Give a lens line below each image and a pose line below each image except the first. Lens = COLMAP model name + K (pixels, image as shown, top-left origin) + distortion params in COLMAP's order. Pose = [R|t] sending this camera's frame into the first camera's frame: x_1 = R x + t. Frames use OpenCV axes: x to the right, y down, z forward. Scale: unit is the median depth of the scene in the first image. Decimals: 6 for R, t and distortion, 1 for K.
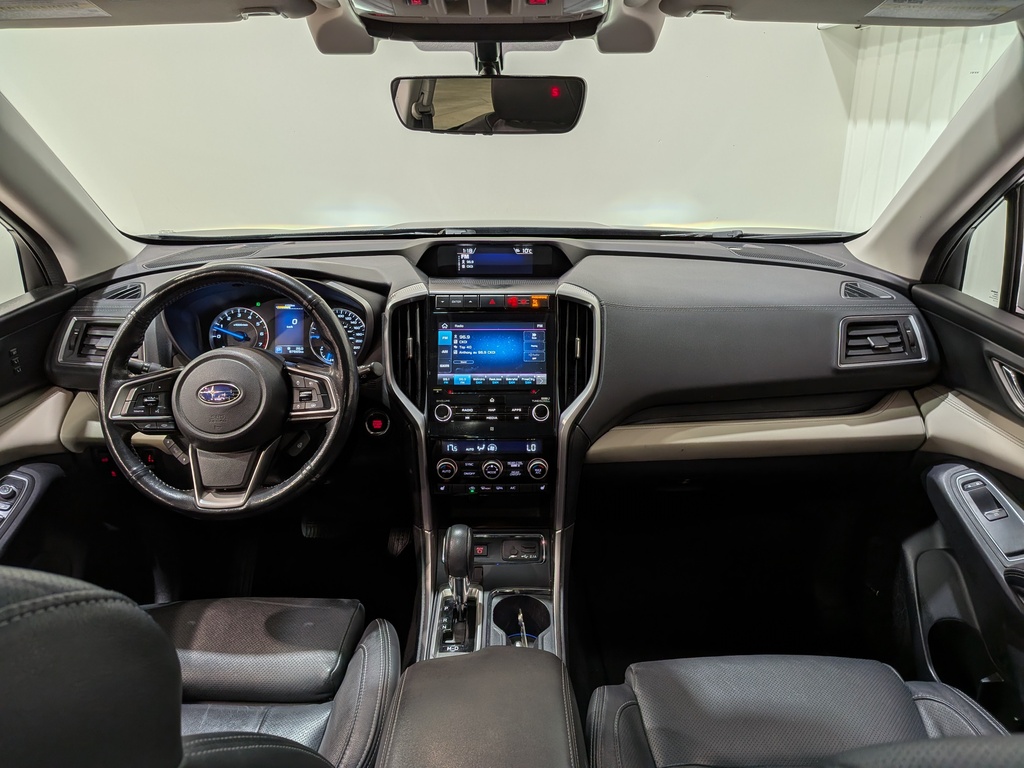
lens RADIAL K [[746.8, 0, 516.2], [0, 746.8, 388.8], [0, 0, 1]] dist [0.055906, -0.102906]
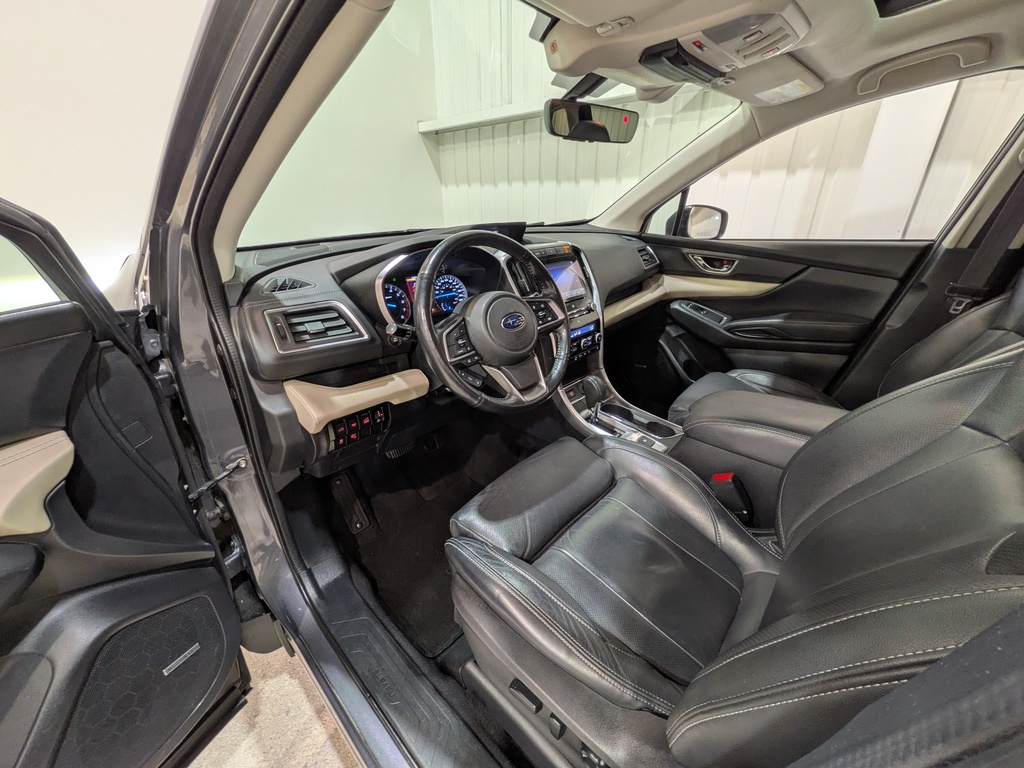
lens RADIAL K [[402.8, 0, 512.4], [0, 402.8, 379.6], [0, 0, 1]] dist [0.001582, 0.000042]
pose [[0.694598, -0.298006, 0.654772, -0.789263], [0.252435, 0.953257, 0.166066, -0.013417], [-0.673654, 0.049938, 0.737357, 0.398476]]
